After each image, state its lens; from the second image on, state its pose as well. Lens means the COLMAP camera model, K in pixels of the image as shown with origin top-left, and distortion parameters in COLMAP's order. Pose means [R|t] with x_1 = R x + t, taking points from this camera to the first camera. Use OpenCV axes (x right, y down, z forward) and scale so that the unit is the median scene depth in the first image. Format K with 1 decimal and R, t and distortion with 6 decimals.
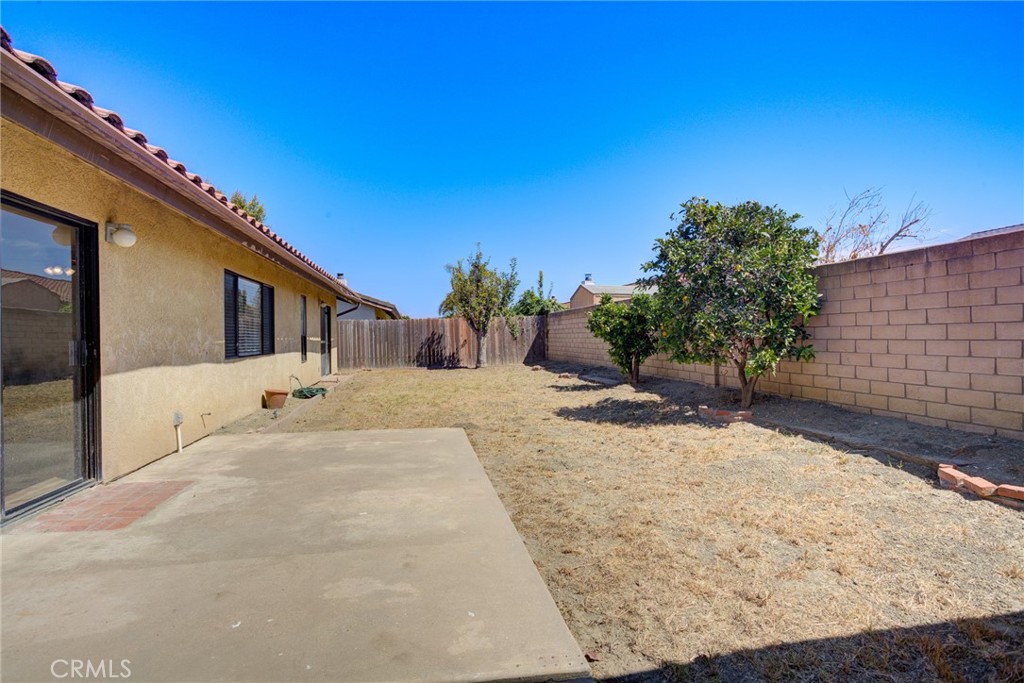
lens RADIAL K [[505.8, 0, 509.9], [0, 505.8, 336.7], [0, 0, 1]] dist [-0.015542, 0.003295]
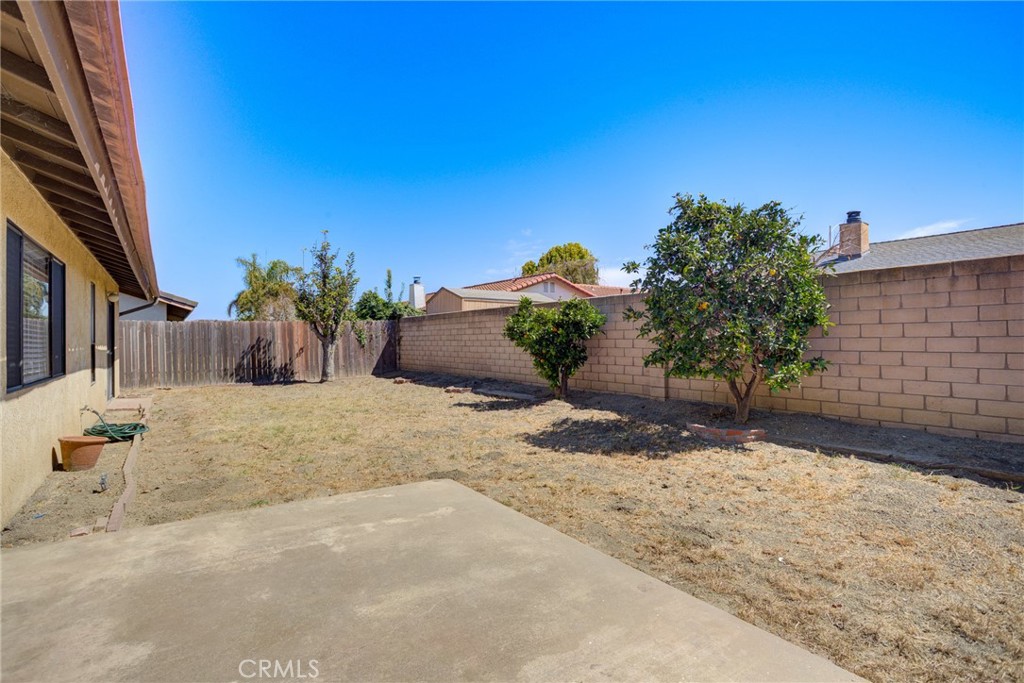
lens RADIAL K [[505.8, 0, 509.1], [0, 505.8, 333.0], [0, 0, 1]] dist [-0.015542, 0.003295]
pose [[0.916300, 0.010274, 0.400360, -0.197436], [-0.002784, 0.999810, -0.019286, -0.005327], [-0.400482, 0.016557, 0.916155, 0.211976]]
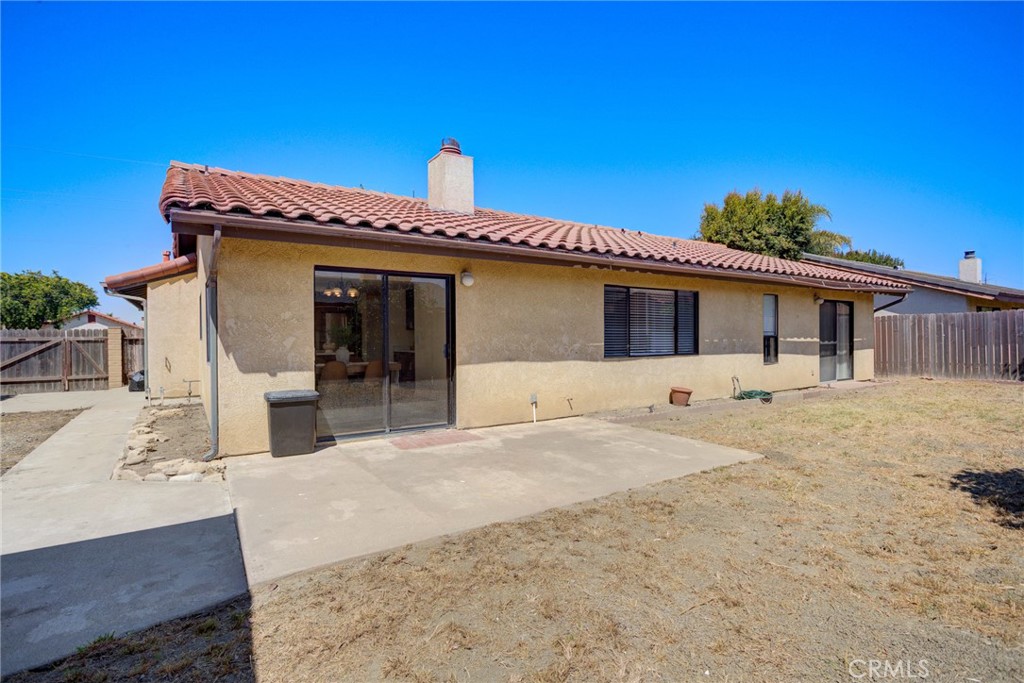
lens RADIAL K [[505.8, 0, 510.0], [0, 505.8, 340.3], [0, 0, 1]] dist [-0.015542, 0.003295]
pose [[0.372246, 0.010096, -0.928079, 0.327247], [0.004661, 0.999908, 0.012746, -0.010273], [0.928122, -0.009070, 0.372165, 0.213960]]
